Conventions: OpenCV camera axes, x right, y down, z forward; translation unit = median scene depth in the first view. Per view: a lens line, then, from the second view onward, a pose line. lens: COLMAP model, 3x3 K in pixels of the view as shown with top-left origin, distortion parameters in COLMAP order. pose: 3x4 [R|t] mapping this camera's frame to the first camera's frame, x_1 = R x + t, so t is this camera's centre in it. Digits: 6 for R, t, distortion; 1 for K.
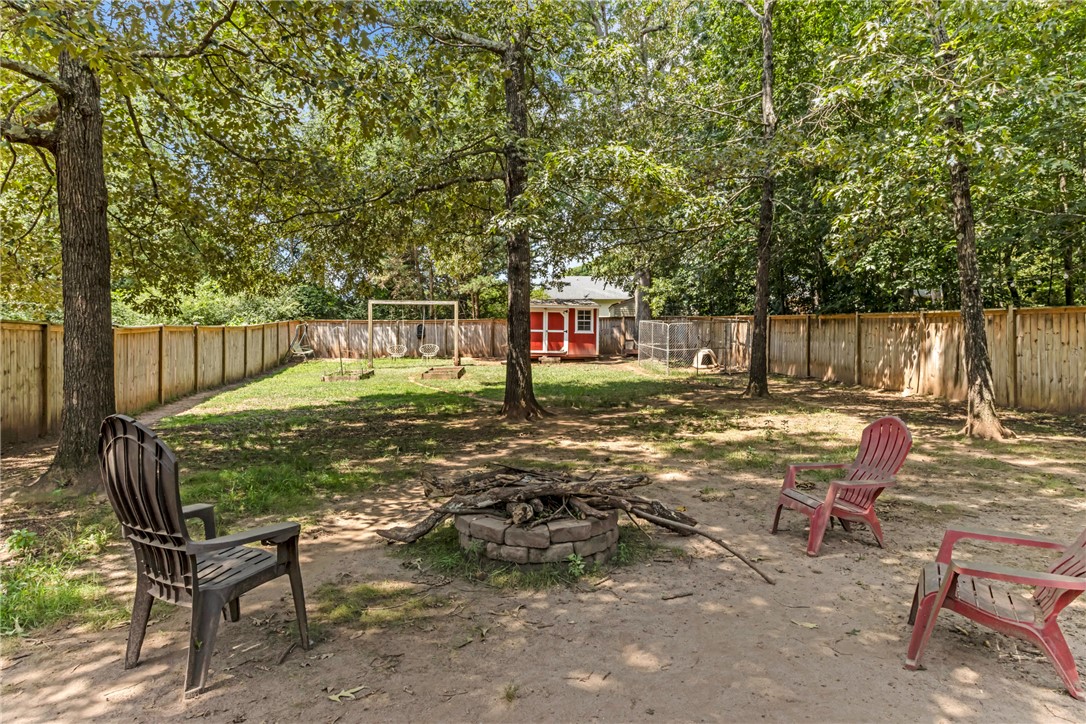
lens RADIAL K [[632.3, 0, 542.1], [0, 632.3, 330.7], [0, 0, 1]] dist [-0.018614, 0.000333]
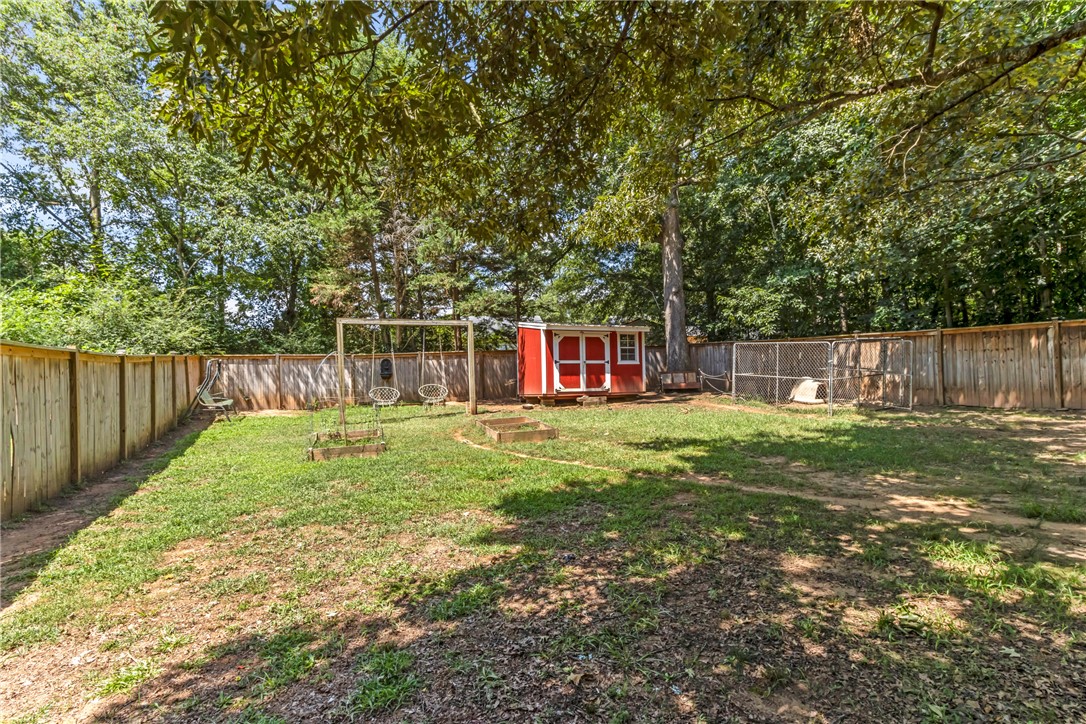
lens RADIAL K [[530.6, 0, 543.0], [0, 530.6, 362.0], [0, 0, 1]] dist [0.001410, 0.000195]
pose [[0.961217, -0.019401, 0.275110, -0.213422], [0.025615, 0.999491, -0.019014, 0.011428], [-0.274601, 0.025323, 0.961225, 0.405494]]
